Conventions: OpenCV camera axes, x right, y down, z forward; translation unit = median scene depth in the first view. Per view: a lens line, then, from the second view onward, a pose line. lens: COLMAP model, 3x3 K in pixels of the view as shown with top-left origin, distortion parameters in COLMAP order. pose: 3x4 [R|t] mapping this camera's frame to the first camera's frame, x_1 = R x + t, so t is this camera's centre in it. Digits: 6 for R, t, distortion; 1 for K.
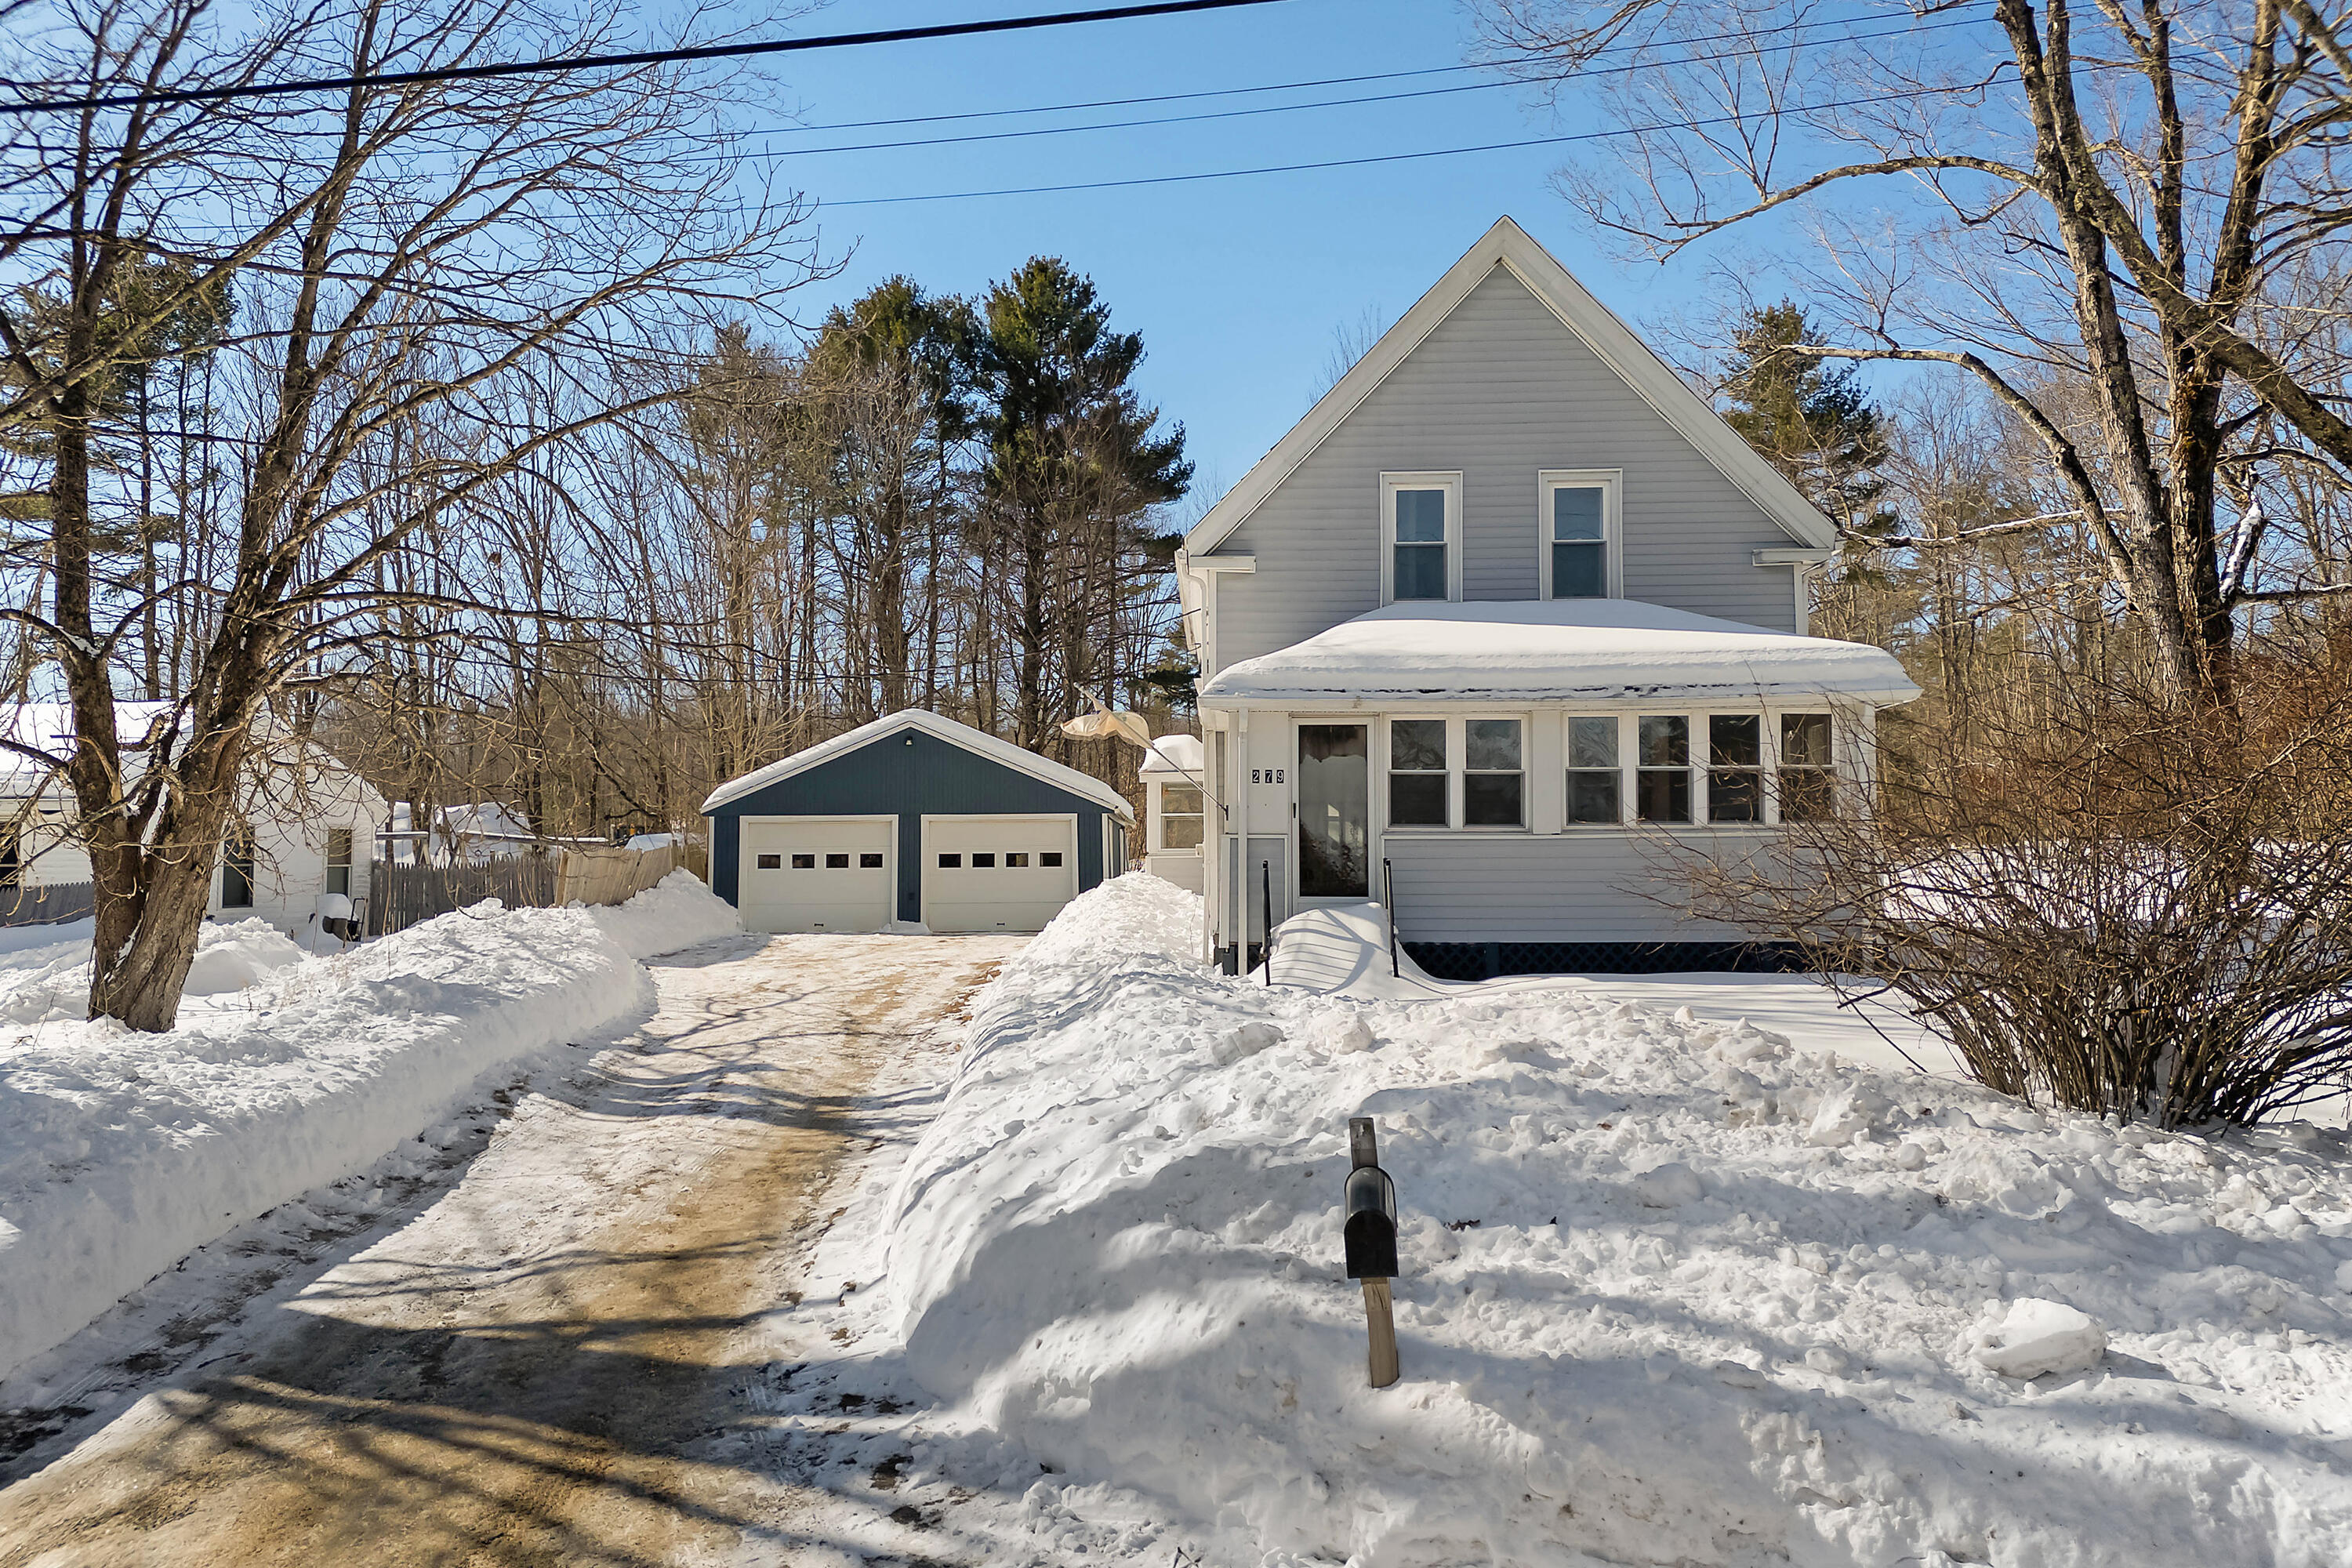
lens RADIAL K [[1720.6, 0, 1179.8], [0, 1720.6, 781.8], [0, 0, 1]] dist [0.073864, -0.029006]
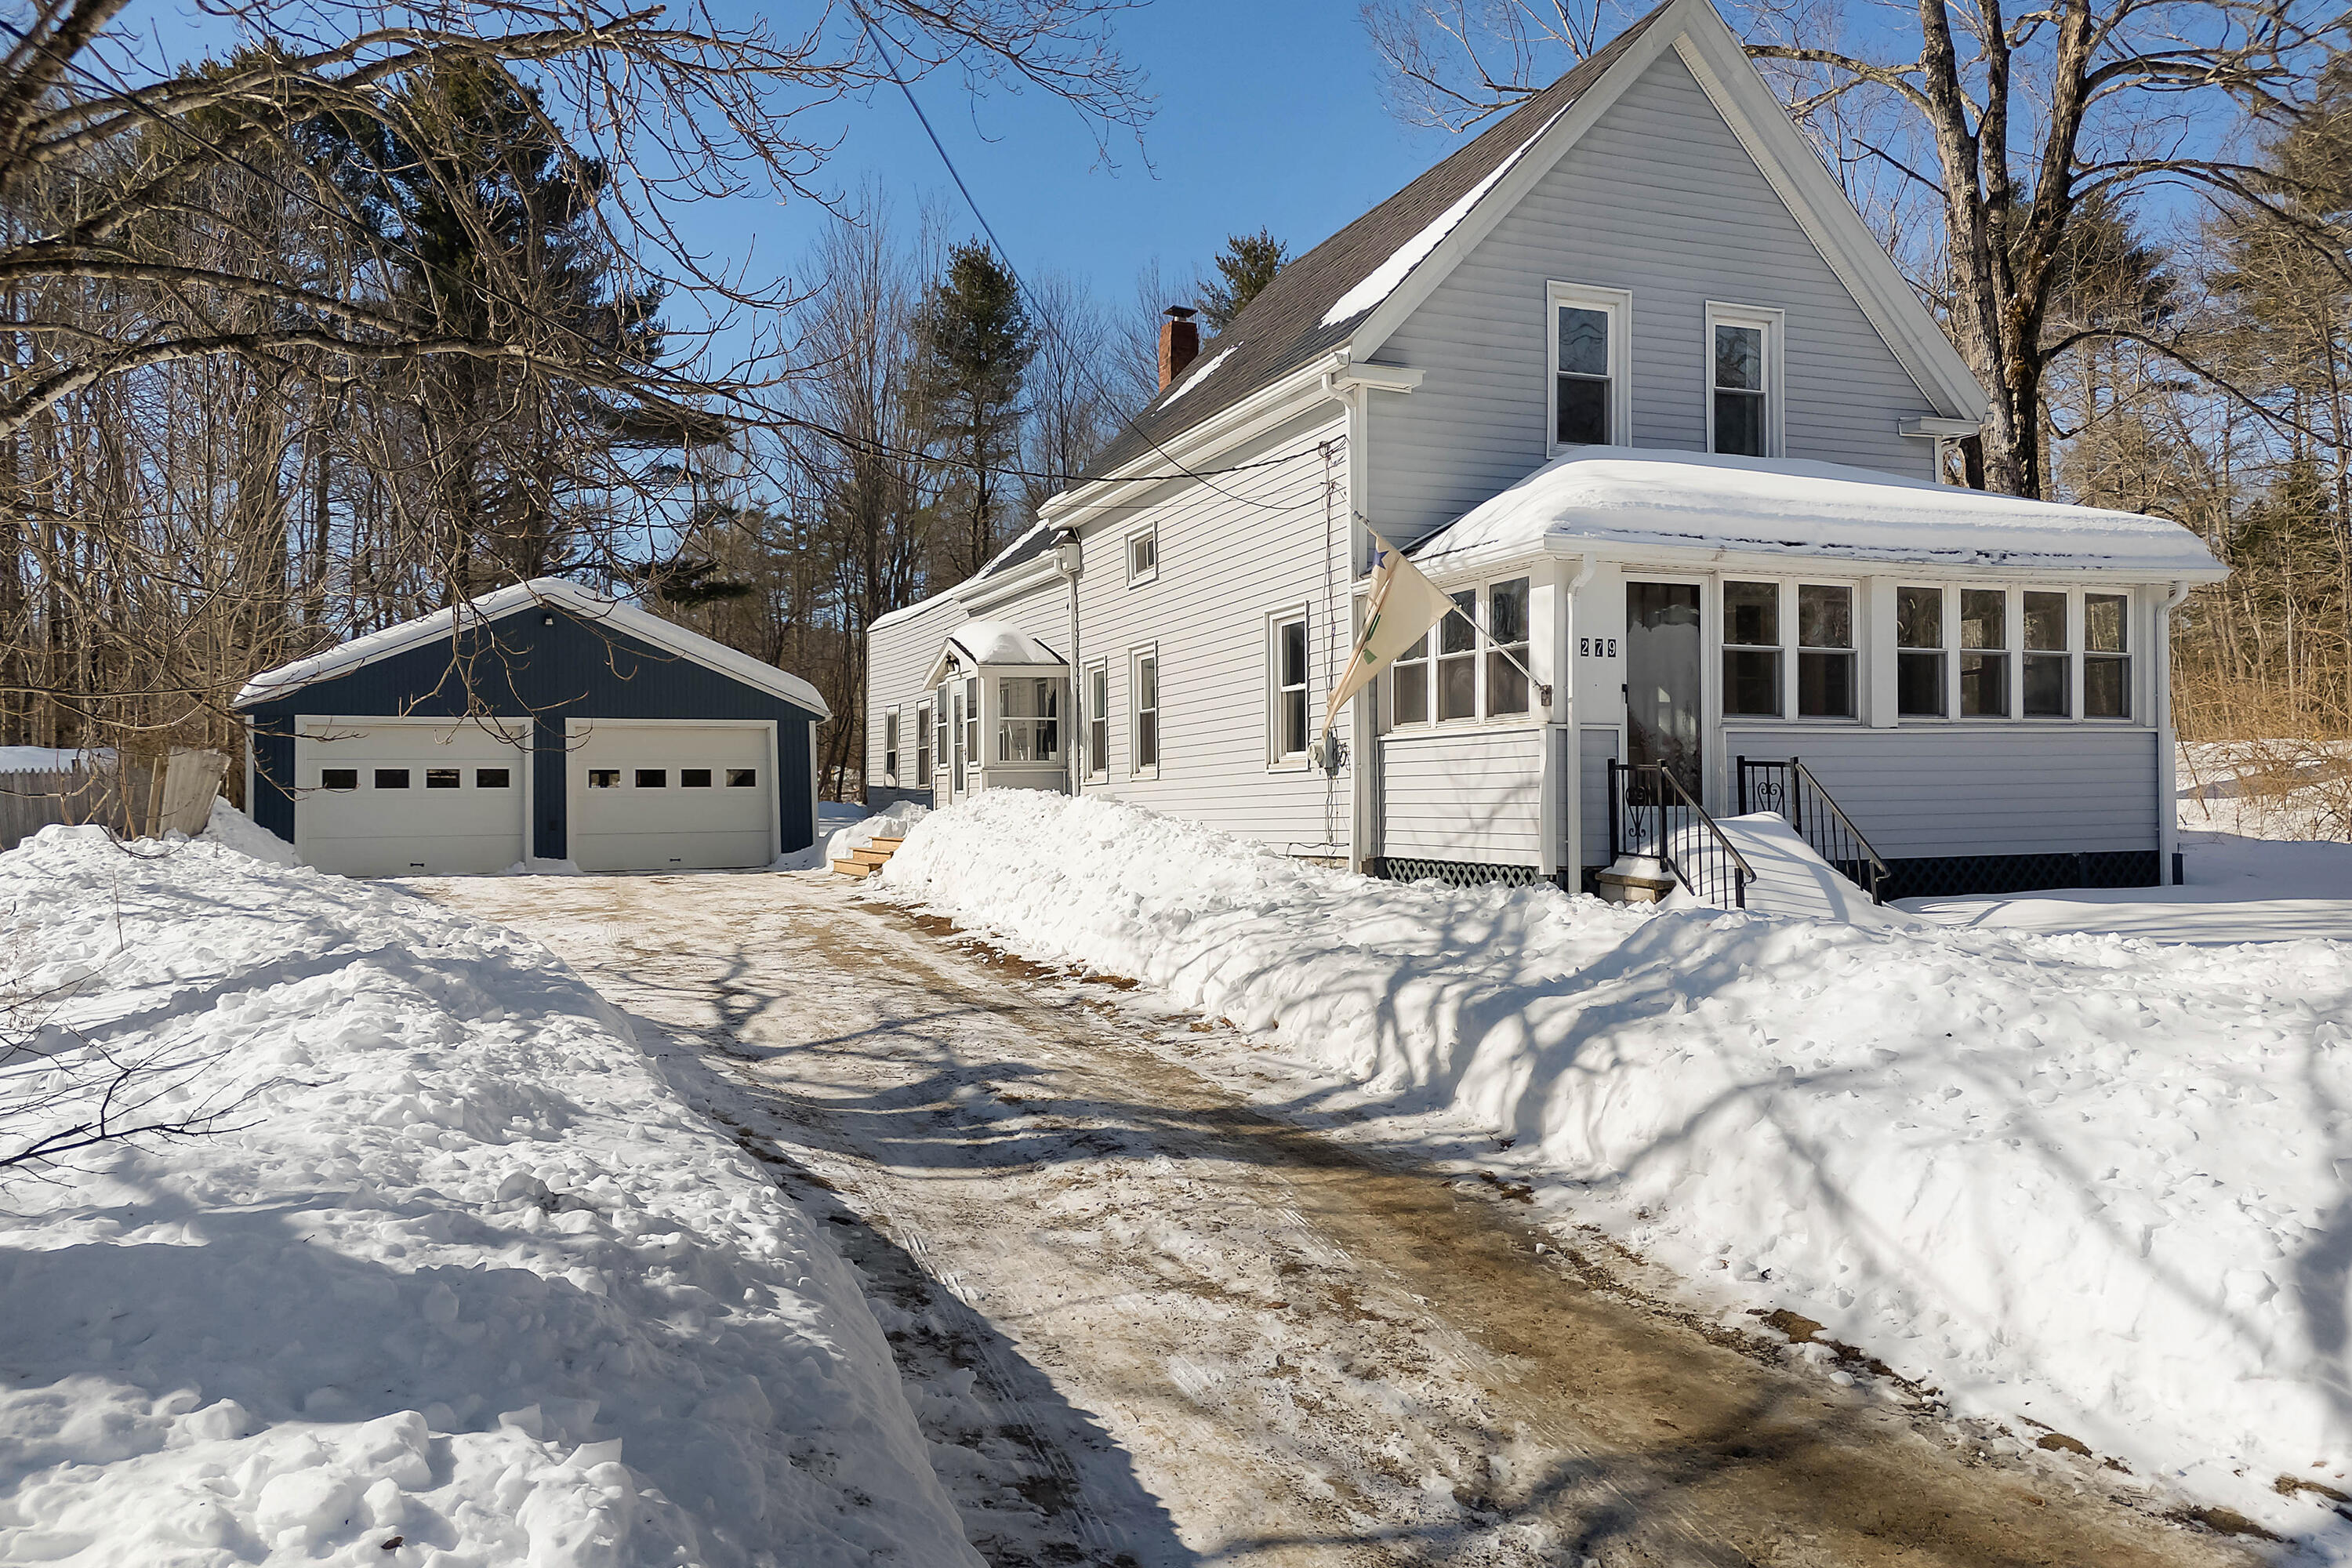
lens RADIAL K [[1720.6, 0, 1179.8], [0, 1720.6, 775.7], [0, 0, 1]] dist [0.073864, -0.029006]
pose [[0.912659, 0.001956, 0.408717, -0.367782], [-0.016055, 0.999388, 0.031068, 0.027905], [-0.408406, -0.034917, 0.912132, 0.324490]]
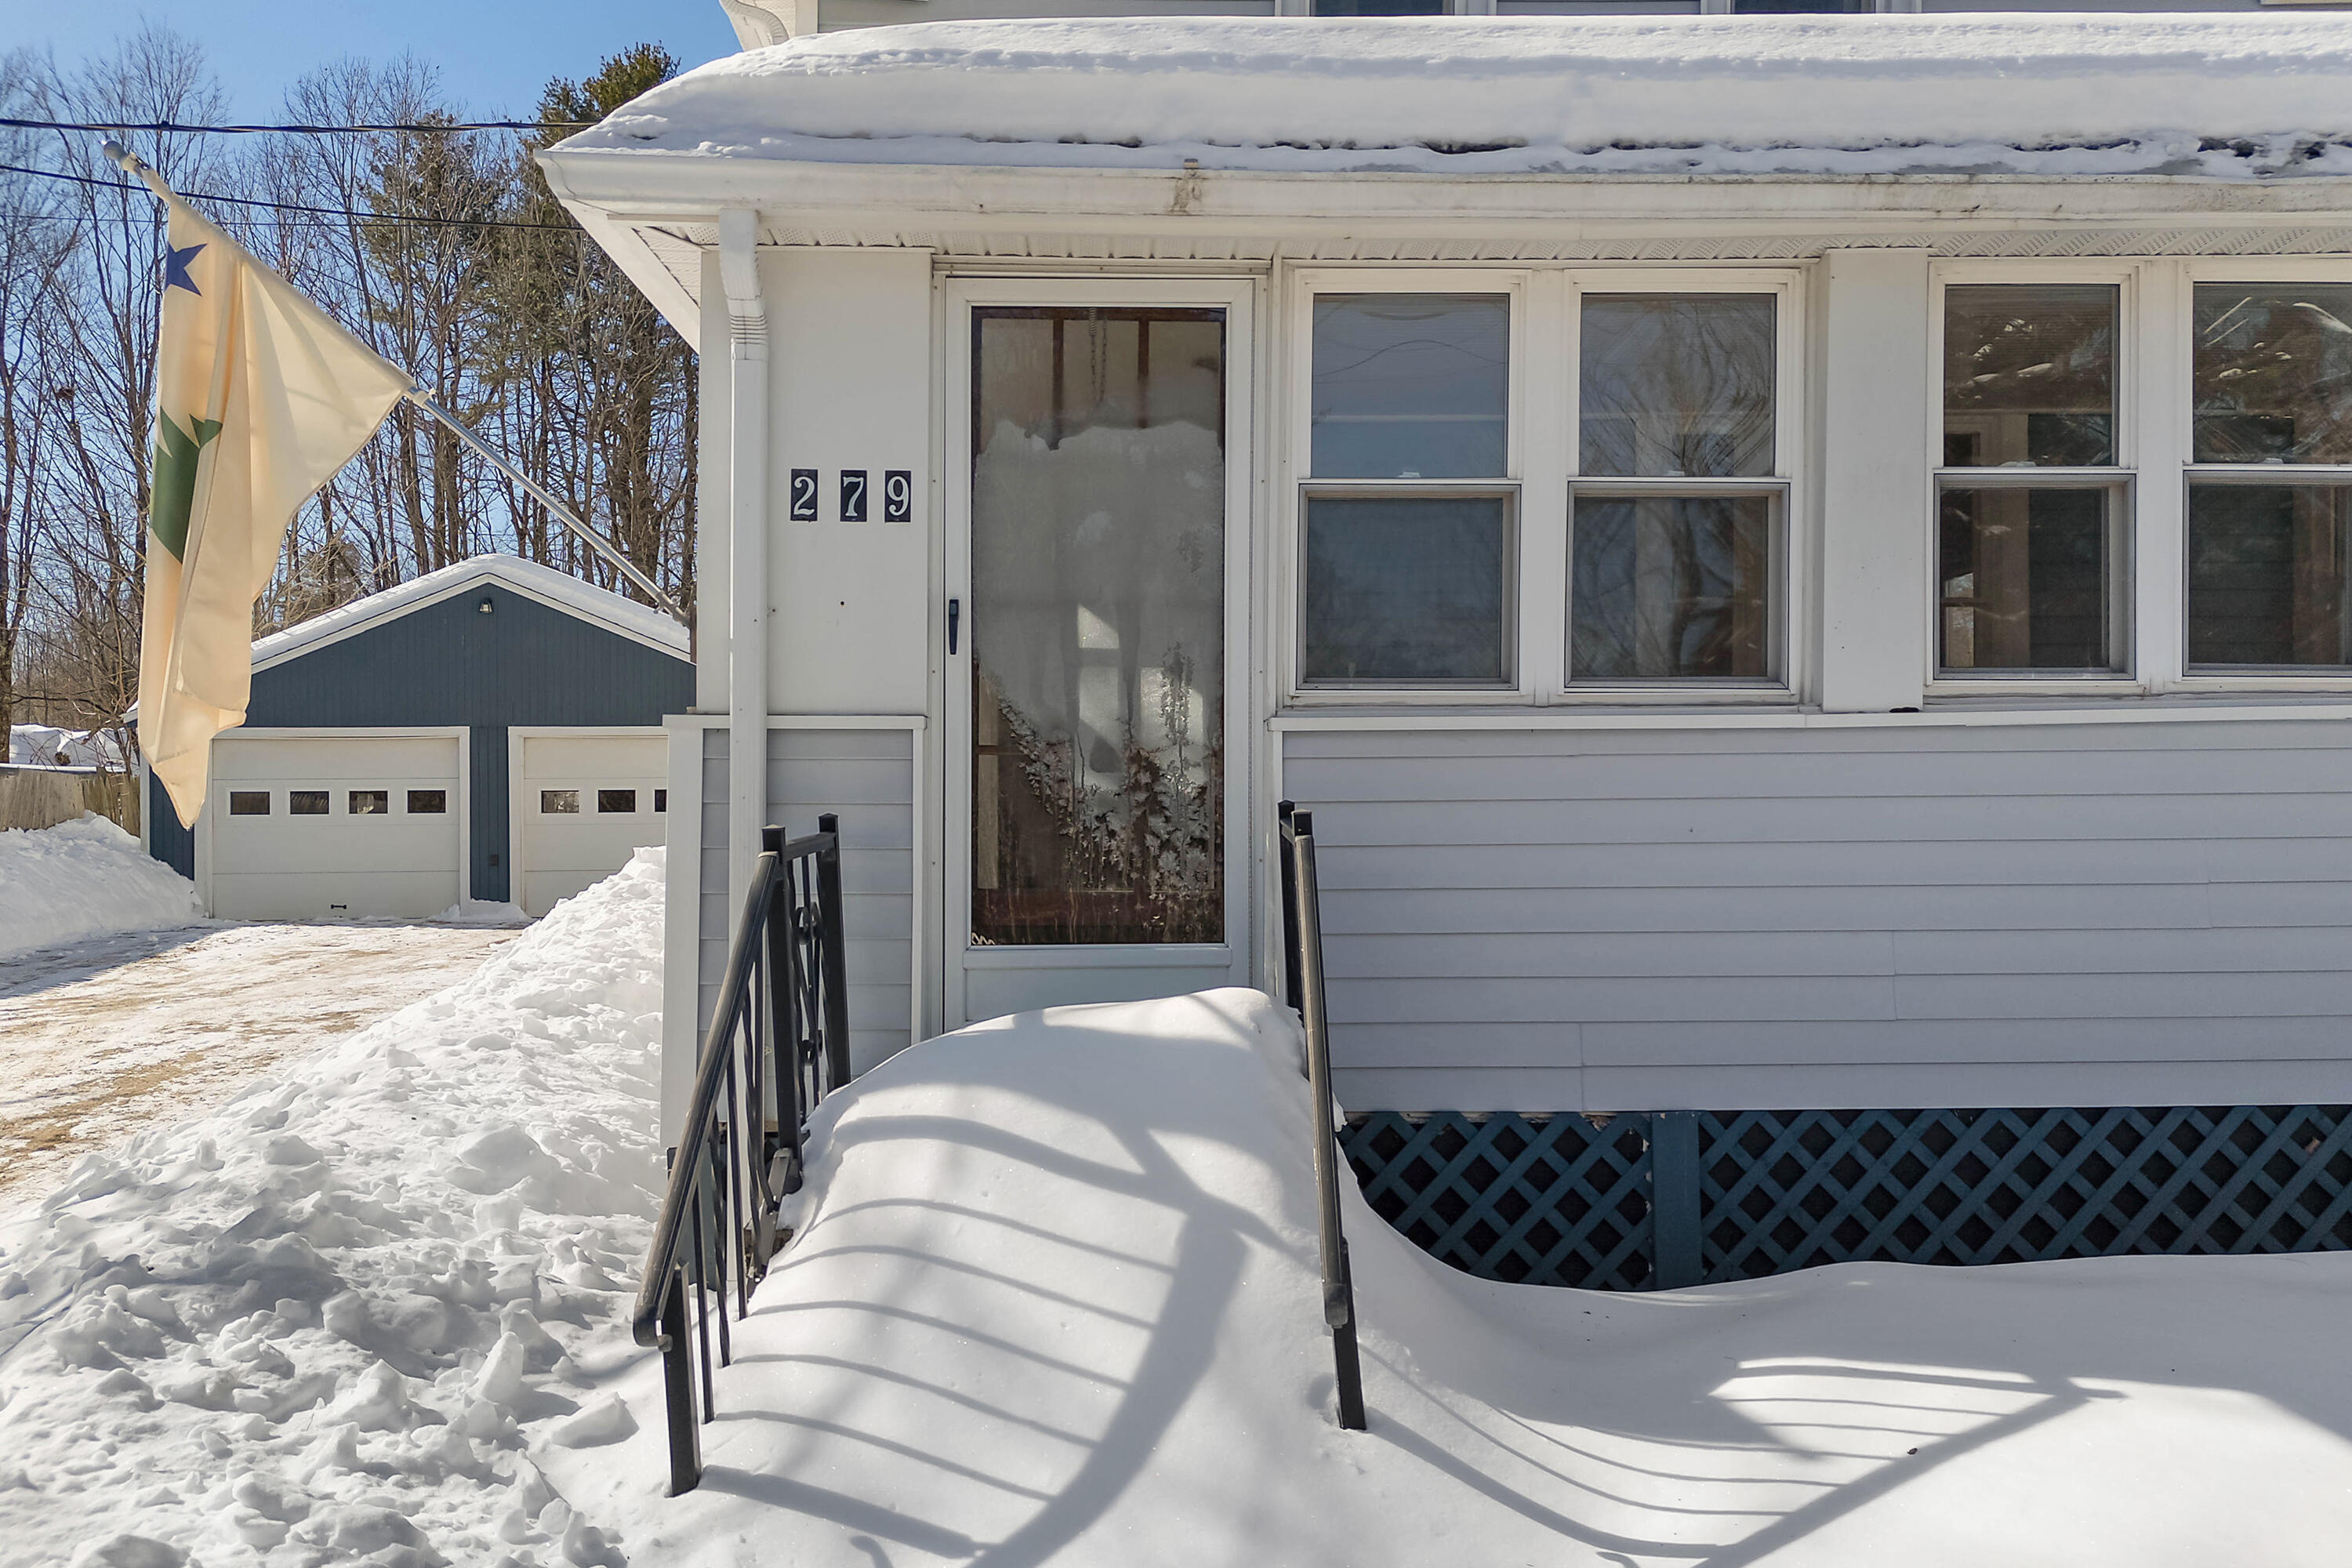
lens RADIAL K [[1720.6, 0, 1169.3], [0, 1720.6, 799.8], [0, 0, 1]] dist [0.073864, -0.029006]
pose [[0.997602, -0.002640, 0.069160, 0.070255], [-0.000624, 0.998888, 0.047139, 0.026771], [-0.069208, -0.047069, 0.996491, 0.625344]]
